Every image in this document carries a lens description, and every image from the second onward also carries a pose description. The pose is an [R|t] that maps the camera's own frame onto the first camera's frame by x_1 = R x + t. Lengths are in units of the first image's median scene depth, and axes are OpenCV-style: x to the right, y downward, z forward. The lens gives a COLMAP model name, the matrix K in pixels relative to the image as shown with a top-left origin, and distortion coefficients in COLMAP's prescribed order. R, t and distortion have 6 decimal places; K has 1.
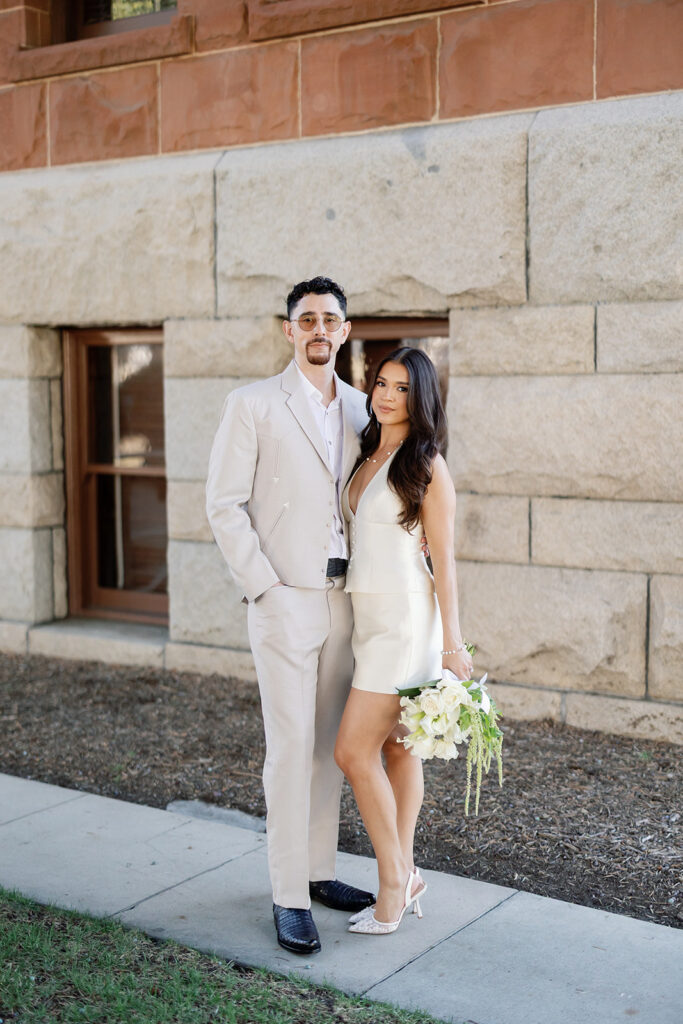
lens RADIAL K [[1478.4, 0, 341.9], [0, 1478.4, 512.3], [0, 0, 1]] dist [-0.005618, 0.000000]
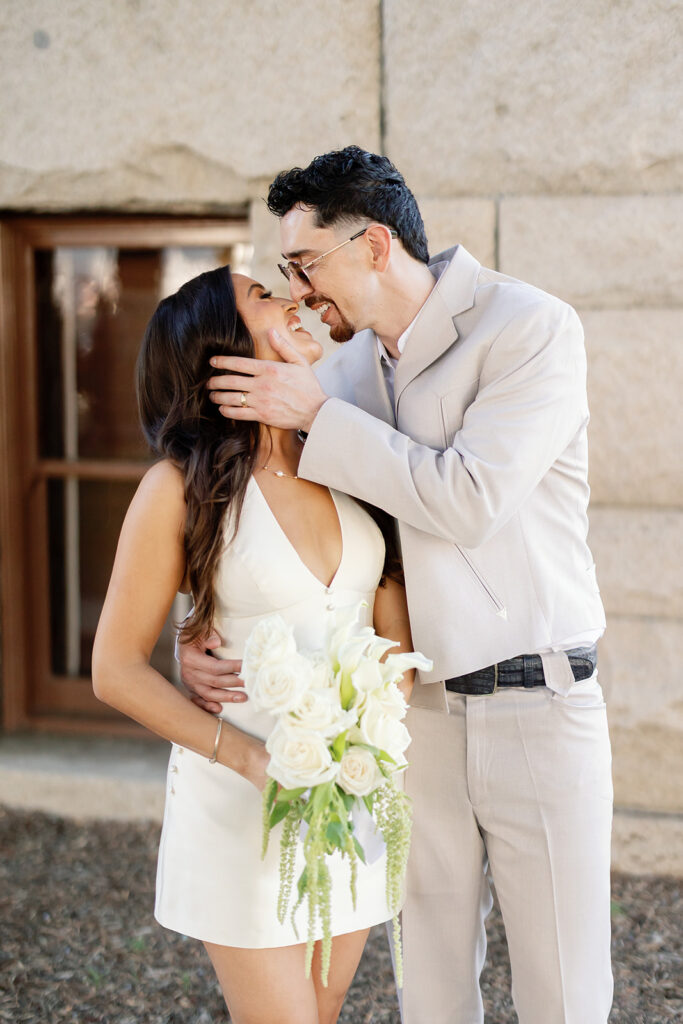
lens RADIAL K [[1478.4, 0, 341.0], [0, 1478.4, 510.3], [0, 0, 1]] dist [-0.005618, 0.000000]
pose [[0.947791, -0.030628, 0.317417, -0.097721], [0.016700, 0.998778, 0.046510, -0.036526], [-0.318453, -0.038781, 0.947145, 0.406852]]
